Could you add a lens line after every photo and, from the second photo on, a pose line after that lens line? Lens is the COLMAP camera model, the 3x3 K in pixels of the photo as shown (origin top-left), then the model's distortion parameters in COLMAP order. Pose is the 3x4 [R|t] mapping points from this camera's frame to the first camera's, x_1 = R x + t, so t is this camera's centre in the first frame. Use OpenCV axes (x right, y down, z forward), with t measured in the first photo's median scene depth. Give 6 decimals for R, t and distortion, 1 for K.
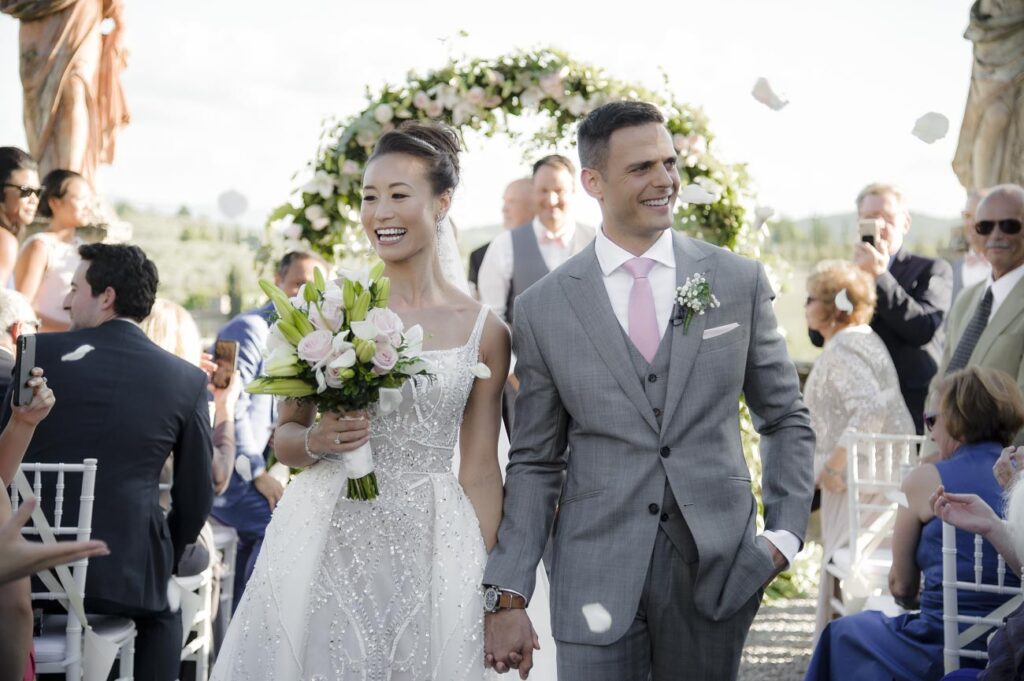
lens RADIAL K [[1026.4, 0, 512.0], [0, 1026.4, 340.5], [0, 0, 1]] dist [0.027229, 0.027630]
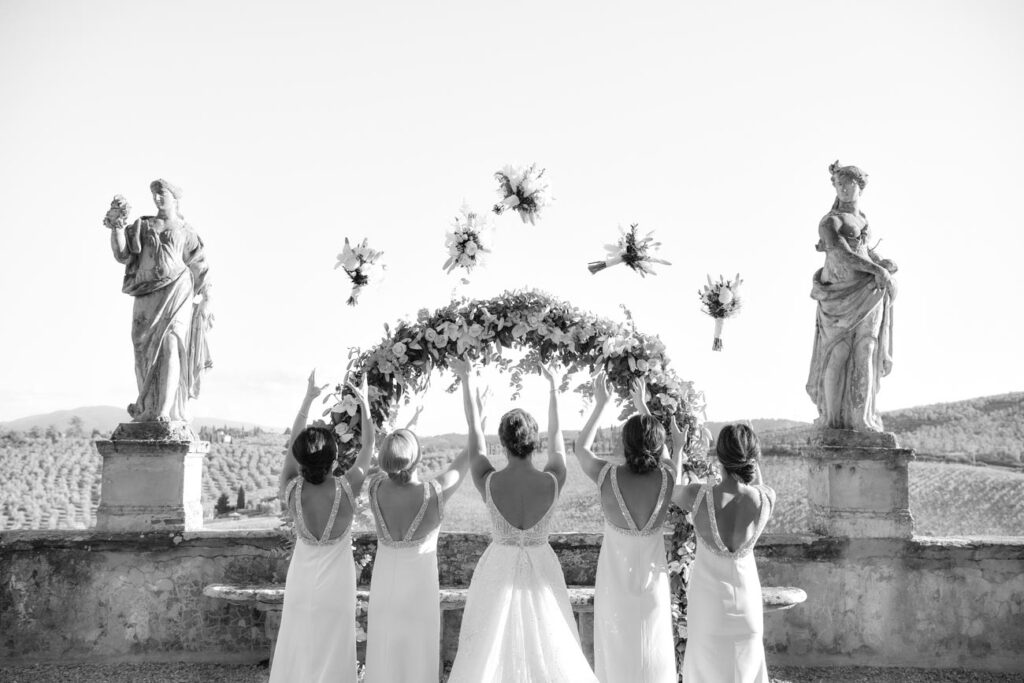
lens RADIAL K [[1026.4, 0, 512.0], [0, 1026.4, 341.5], [0, 0, 1]] dist [0.027229, 0.027630]
pose [[0.999672, -0.021115, -0.014492, 0.027629], [0.017793, 0.979643, -0.199957, 0.020561], [0.018419, 0.199634, 0.979697, -0.202727]]
